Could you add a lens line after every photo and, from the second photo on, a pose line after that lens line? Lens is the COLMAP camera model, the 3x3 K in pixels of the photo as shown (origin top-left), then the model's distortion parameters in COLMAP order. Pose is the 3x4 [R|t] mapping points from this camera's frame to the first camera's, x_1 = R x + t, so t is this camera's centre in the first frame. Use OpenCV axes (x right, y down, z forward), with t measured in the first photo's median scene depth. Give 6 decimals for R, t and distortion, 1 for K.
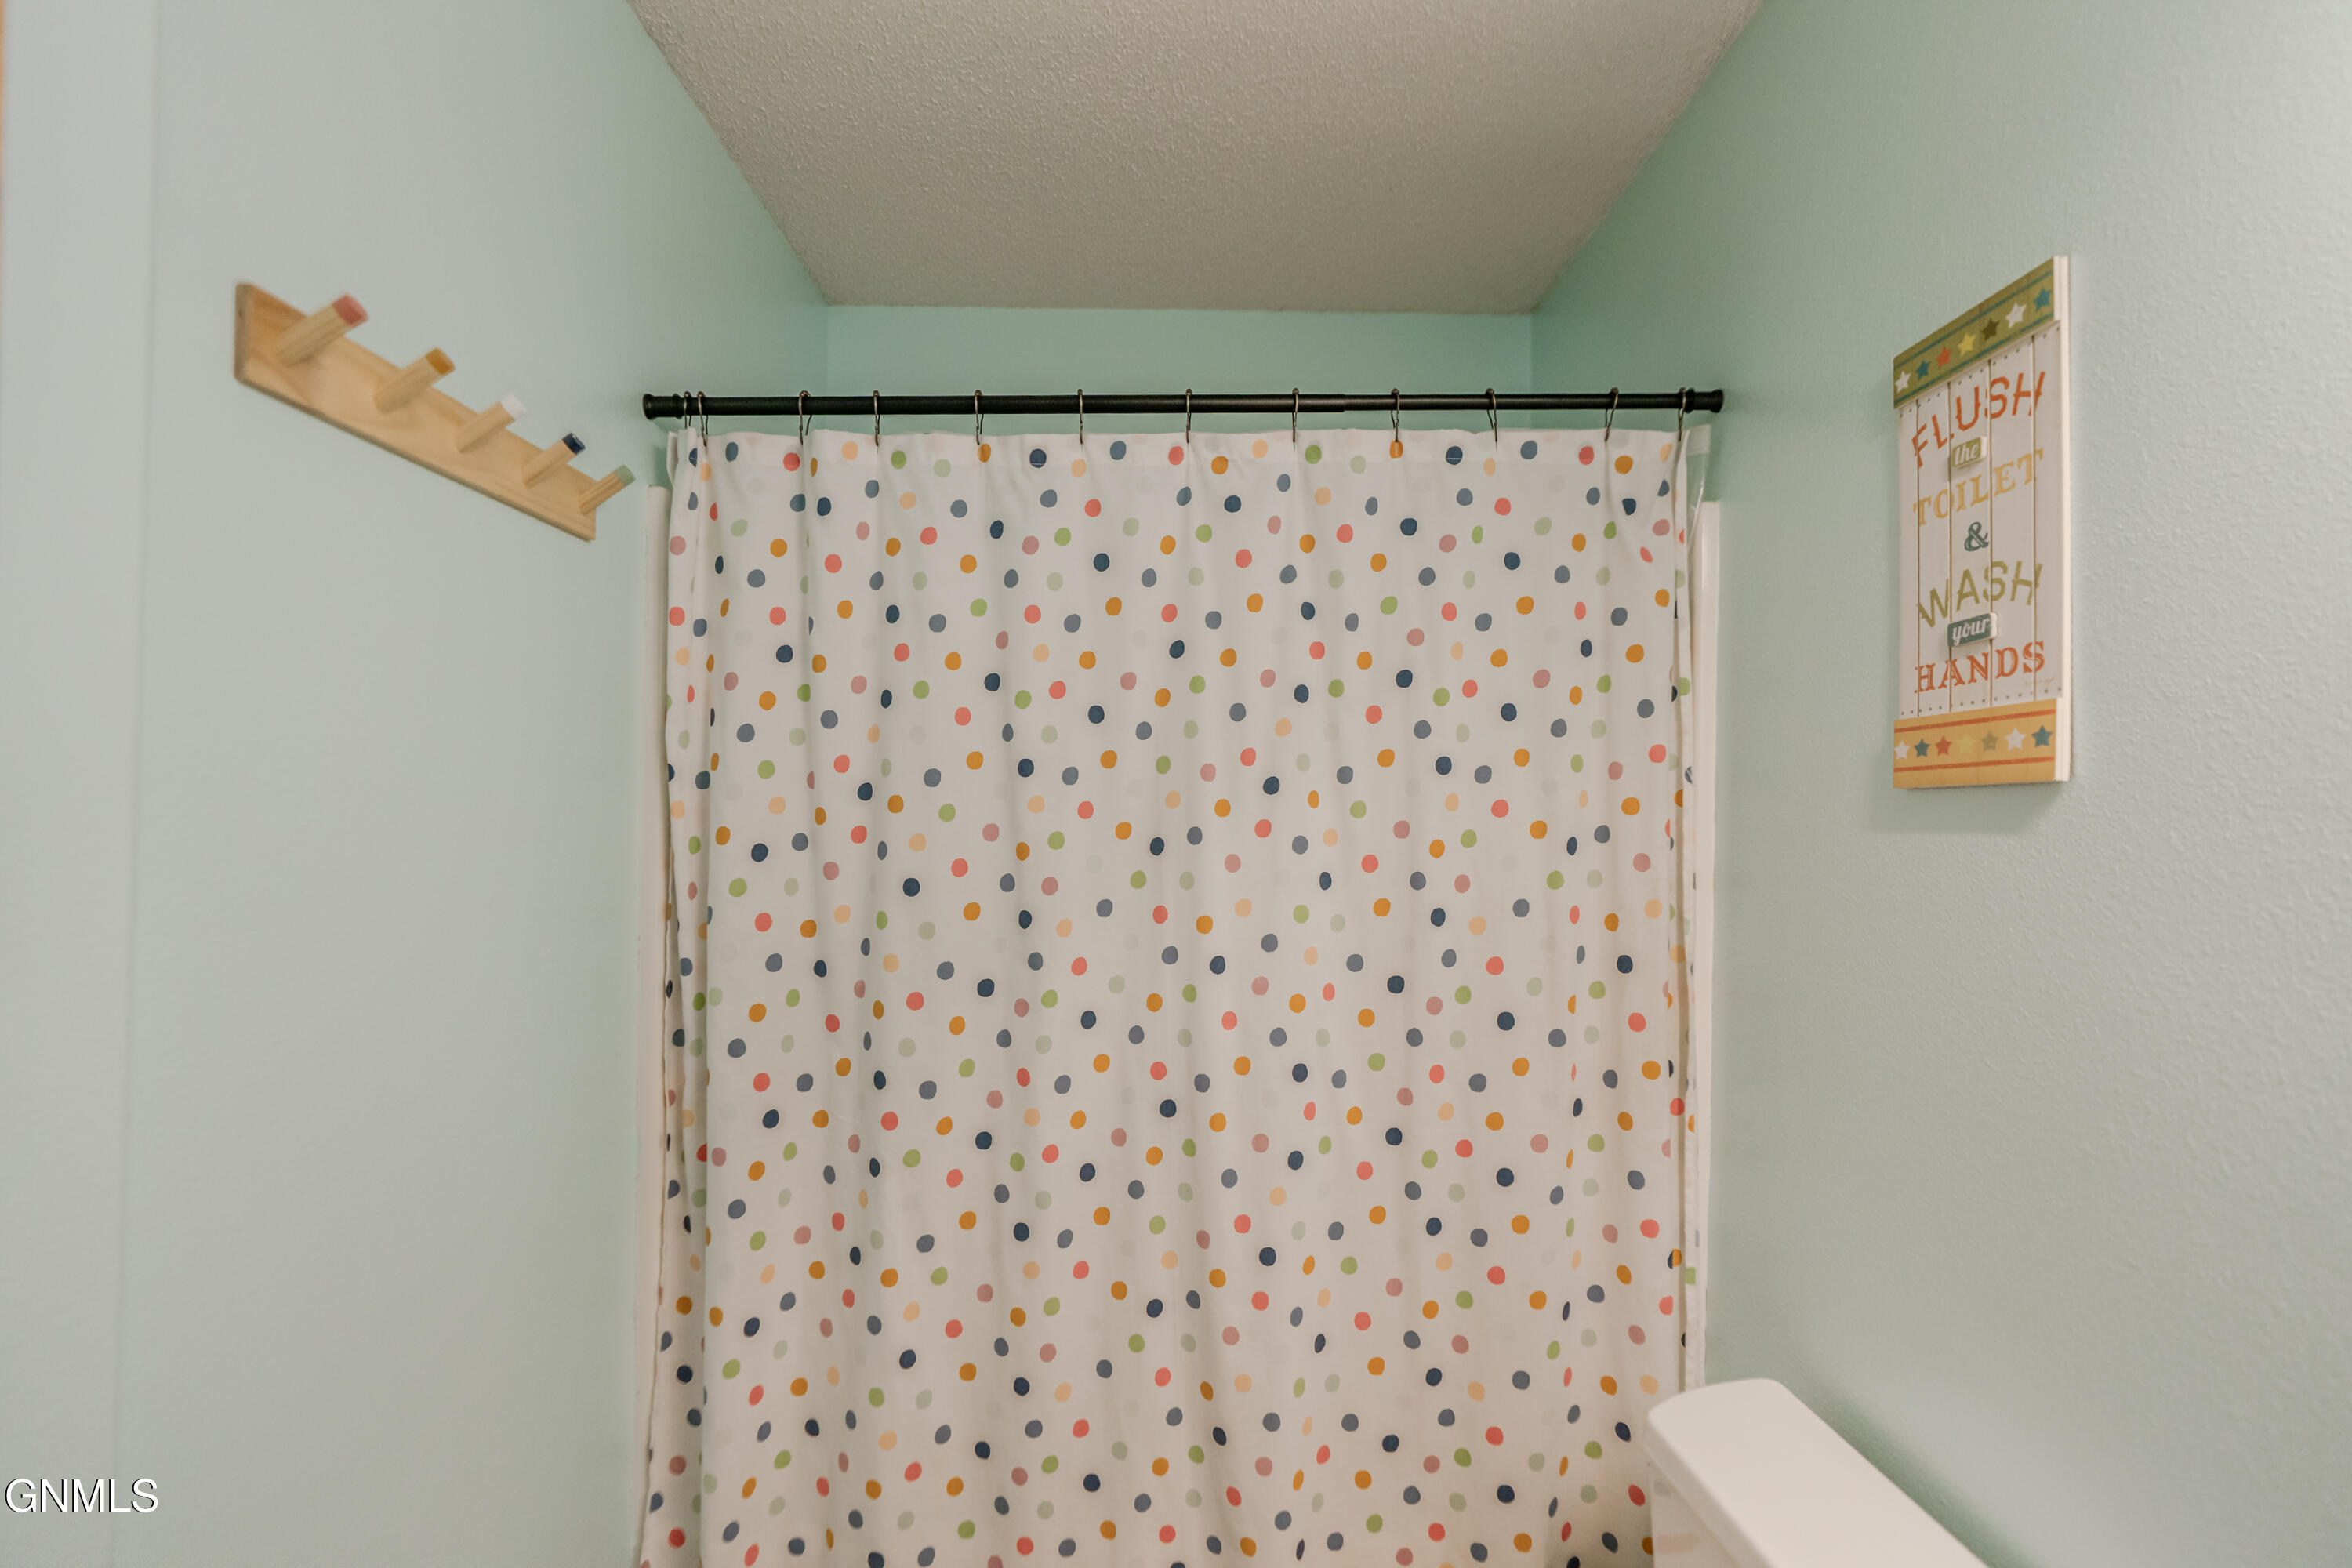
lens RADIAL K [[1098.3, 0, 1213.0], [0, 1098.3, 786.8], [0, 0, 1]] dist [-0.011774, 0.004241]
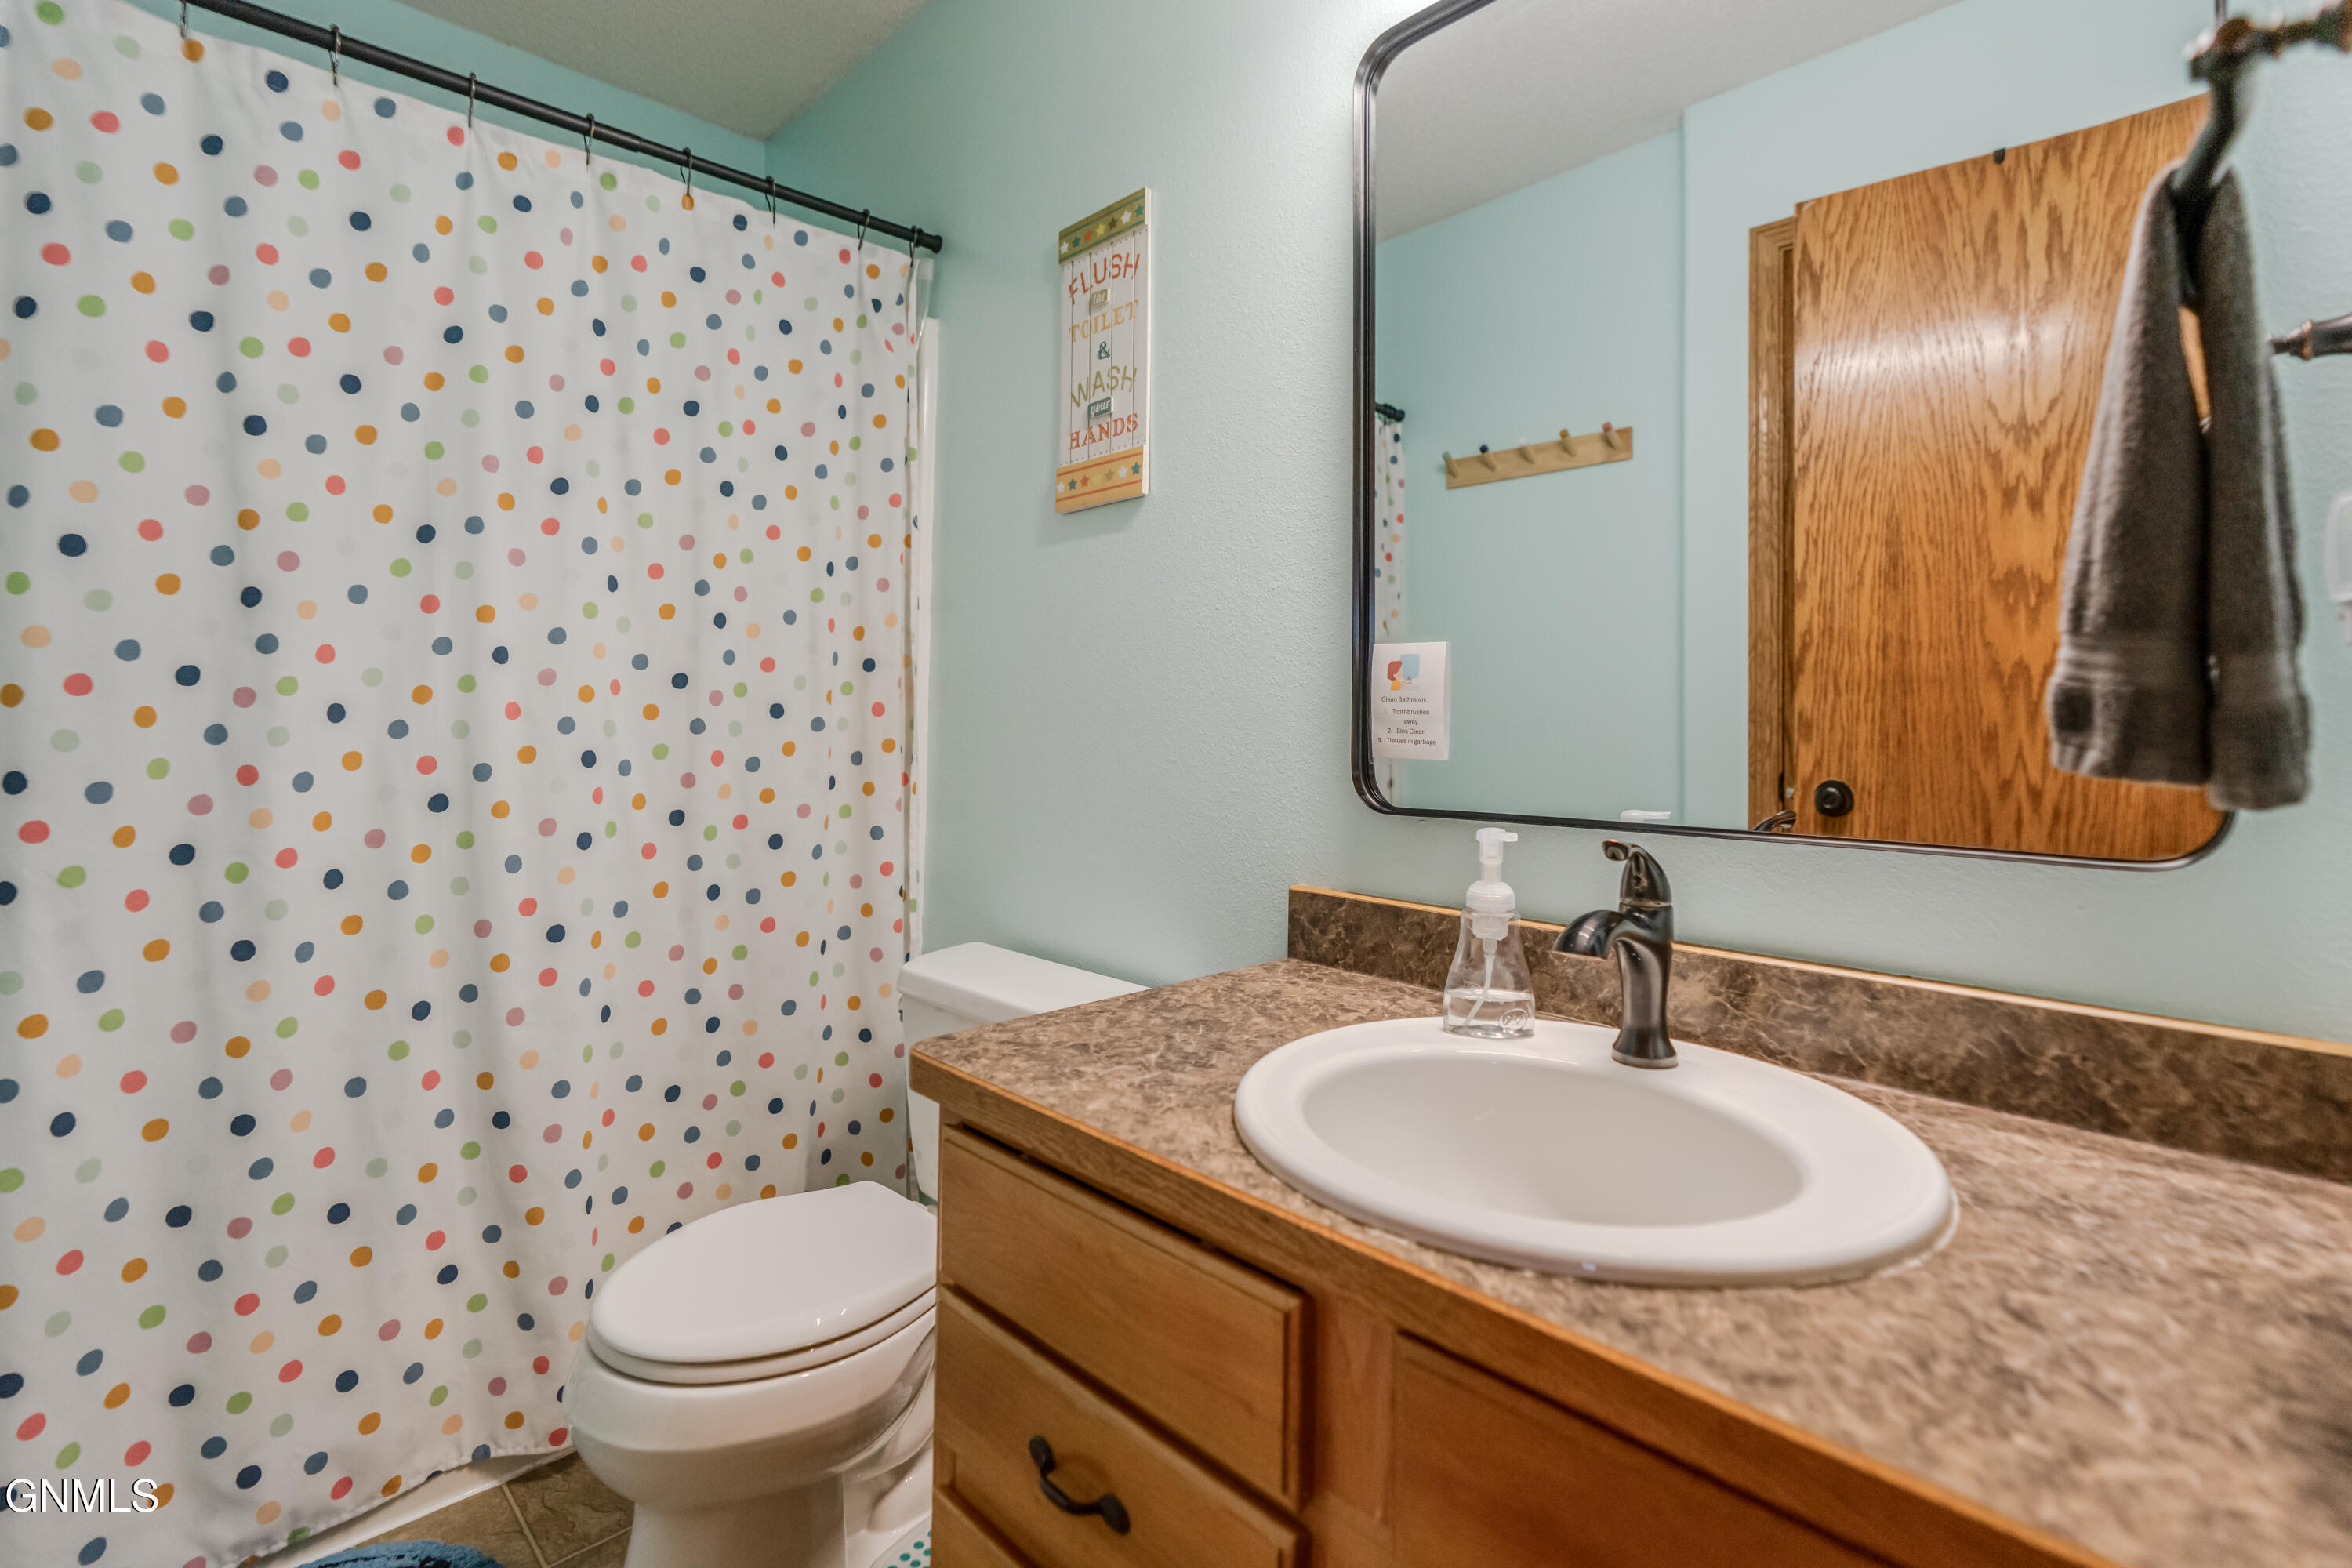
lens RADIAL K [[1098.3, 0, 1213.0], [0, 1098.3, 786.8], [0, 0, 1]] dist [-0.011774, 0.004241]
pose [[0.712798, -0.027213, 0.700841, -0.250100], [-0.007134, 0.998914, 0.046043, 0.239679], [-0.701333, -0.037819, 0.711830, -0.223571]]
